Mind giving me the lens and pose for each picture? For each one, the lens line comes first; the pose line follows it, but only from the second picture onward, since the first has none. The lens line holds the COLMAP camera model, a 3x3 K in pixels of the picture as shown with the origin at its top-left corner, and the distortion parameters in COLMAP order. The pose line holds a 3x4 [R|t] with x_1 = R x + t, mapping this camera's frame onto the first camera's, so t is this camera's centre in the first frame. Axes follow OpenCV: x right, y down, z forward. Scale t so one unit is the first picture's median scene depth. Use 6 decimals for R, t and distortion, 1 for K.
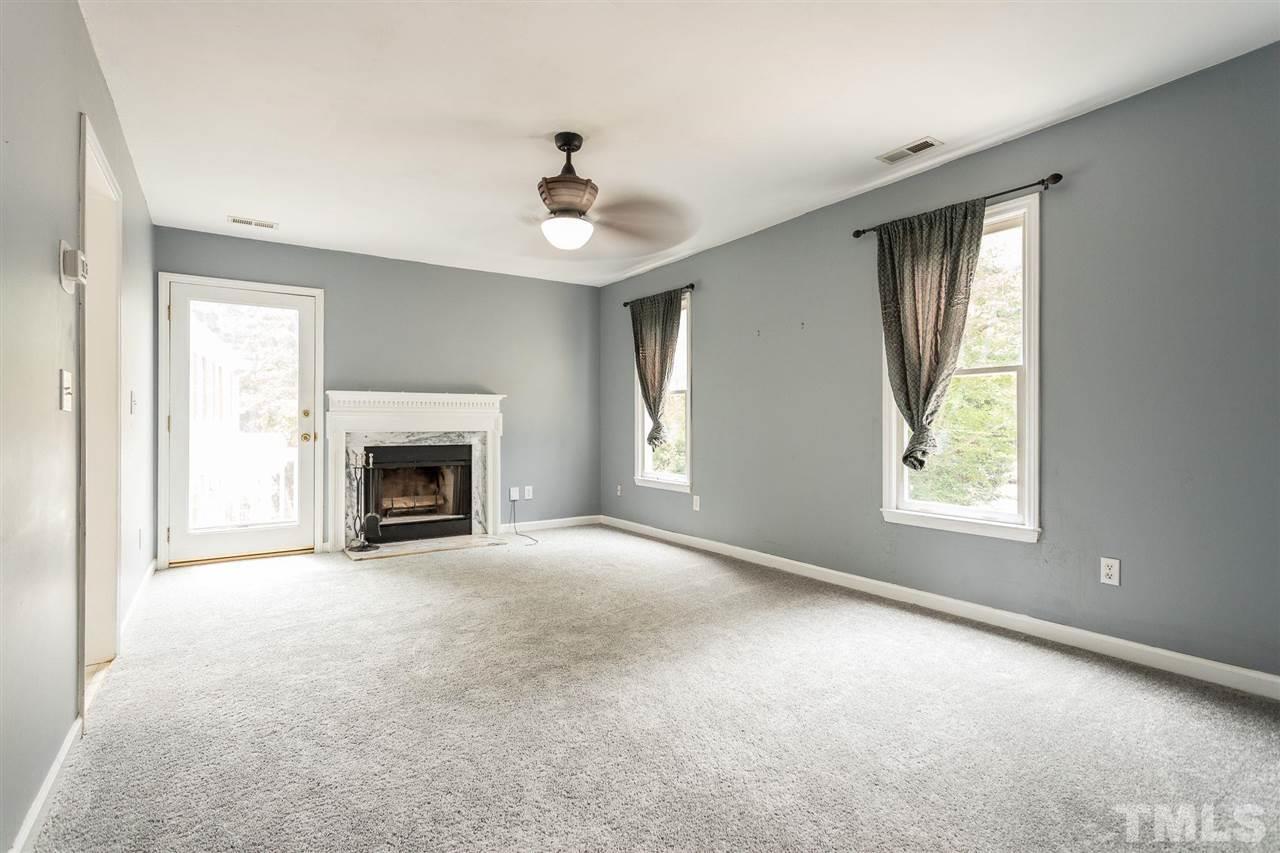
lens RADIAL K [[609.5, 0, 647.3], [0, 609.5, 419.4], [0, 0, 1]] dist [0.001905, 0.000814]
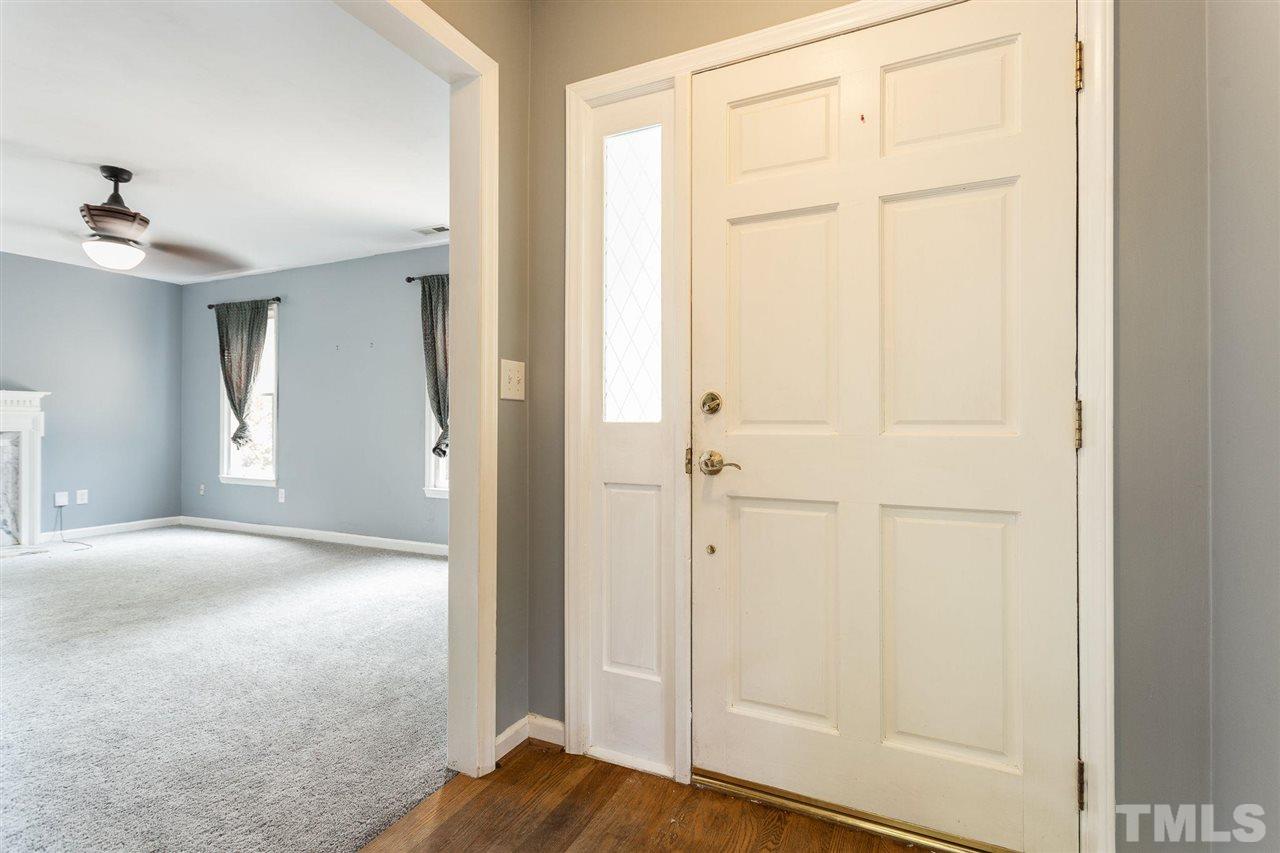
lens RADIAL K [[609.5, 0, 644.5], [0, 609.5, 418.0], [0, 0, 1]] dist [0.001905, 0.000814]
pose [[0.863598, 0.007032, 0.504132, 0.088042], [-0.006518, 0.999975, -0.002783, -0.004409], [-0.504139, -0.000883, 0.863622, -0.279017]]
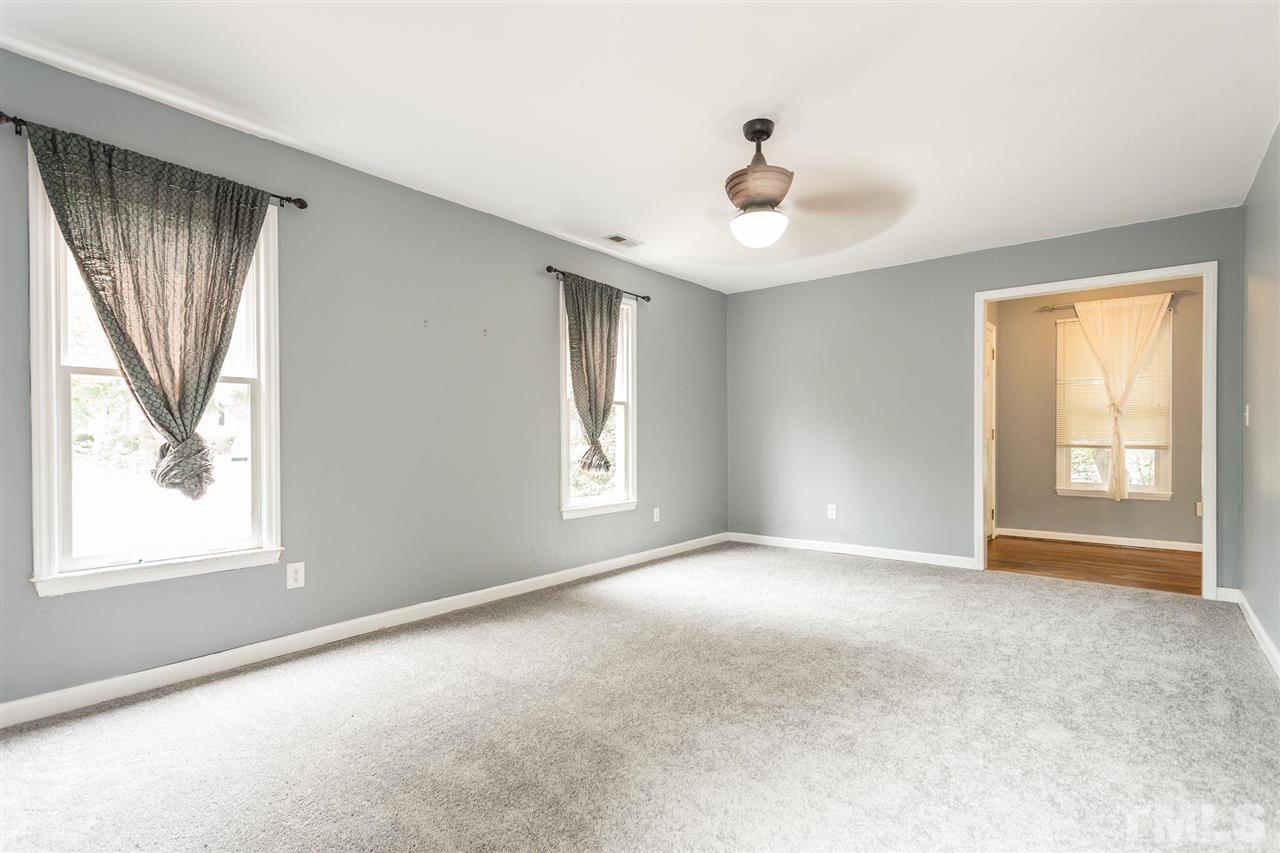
lens RADIAL K [[634.5, 0, 636.1], [0, 634.5, 433.4], [0, 0, 1]] dist [0.005998, -0.000368]
pose [[-0.286463, 0.008357, 0.958055, -0.585333], [-0.000854, 0.999959, -0.008978, 0.006451], [-0.958091, -0.003390, -0.286444, 0.844246]]
